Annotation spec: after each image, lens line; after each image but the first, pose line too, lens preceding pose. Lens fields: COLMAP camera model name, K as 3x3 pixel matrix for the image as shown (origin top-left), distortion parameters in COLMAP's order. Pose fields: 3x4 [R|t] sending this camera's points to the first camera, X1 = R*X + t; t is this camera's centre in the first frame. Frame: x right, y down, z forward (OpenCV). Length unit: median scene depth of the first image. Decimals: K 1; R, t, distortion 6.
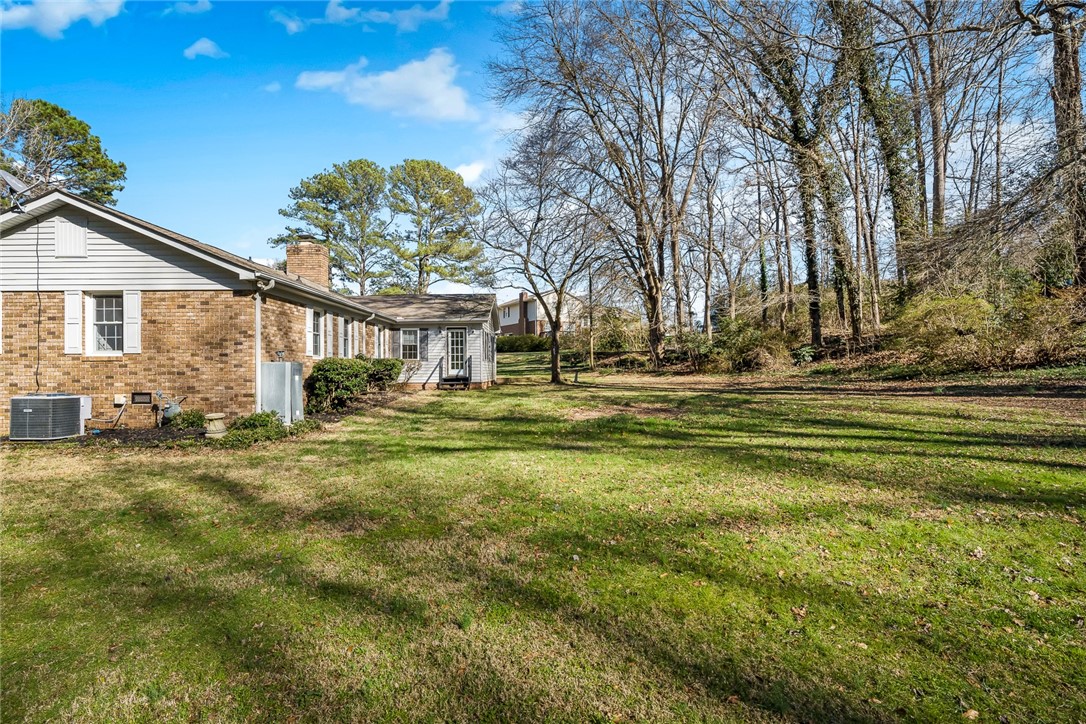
lens RADIAL K [[492.6, 0, 537.8], [0, 492.6, 370.3], [0, 0, 1]] dist [-0.011736, -0.000360]
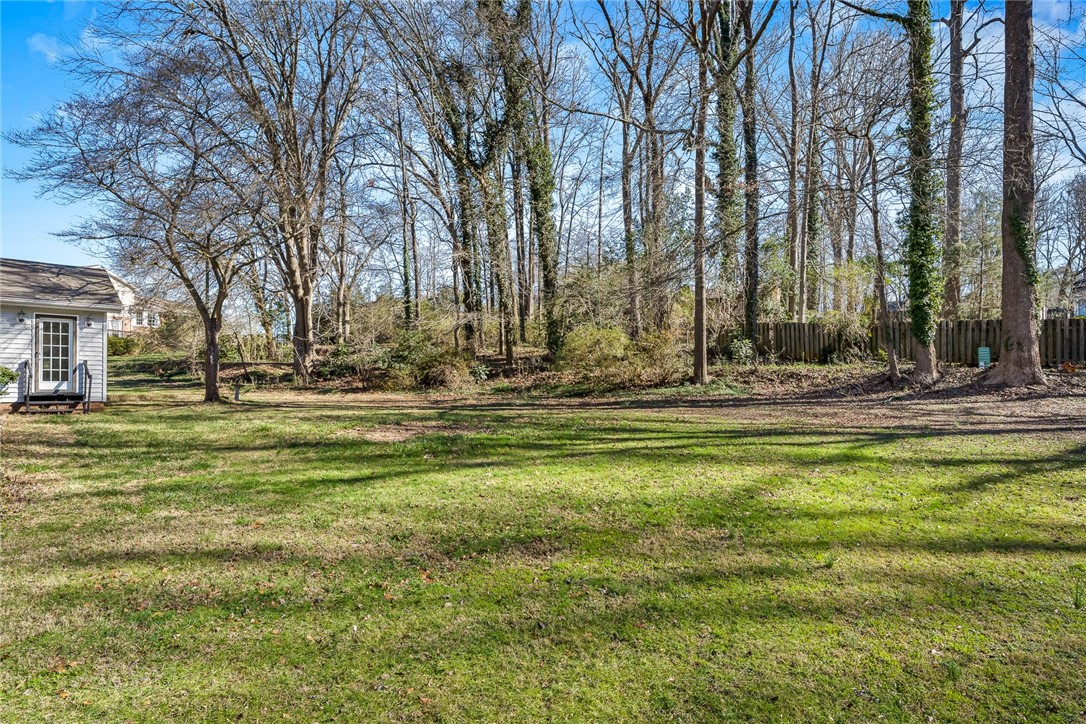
lens RADIAL K [[567.8, 0, 538.3], [0, 567.8, 384.9], [0, 0, 1]] dist [0.000537, 0.000180]
pose [[0.732677, 0.012771, 0.680457, -0.206001], [-0.009356, 0.999918, -0.008694, 0.003354], [-0.680513, 0.000003, 0.732736, 0.040152]]
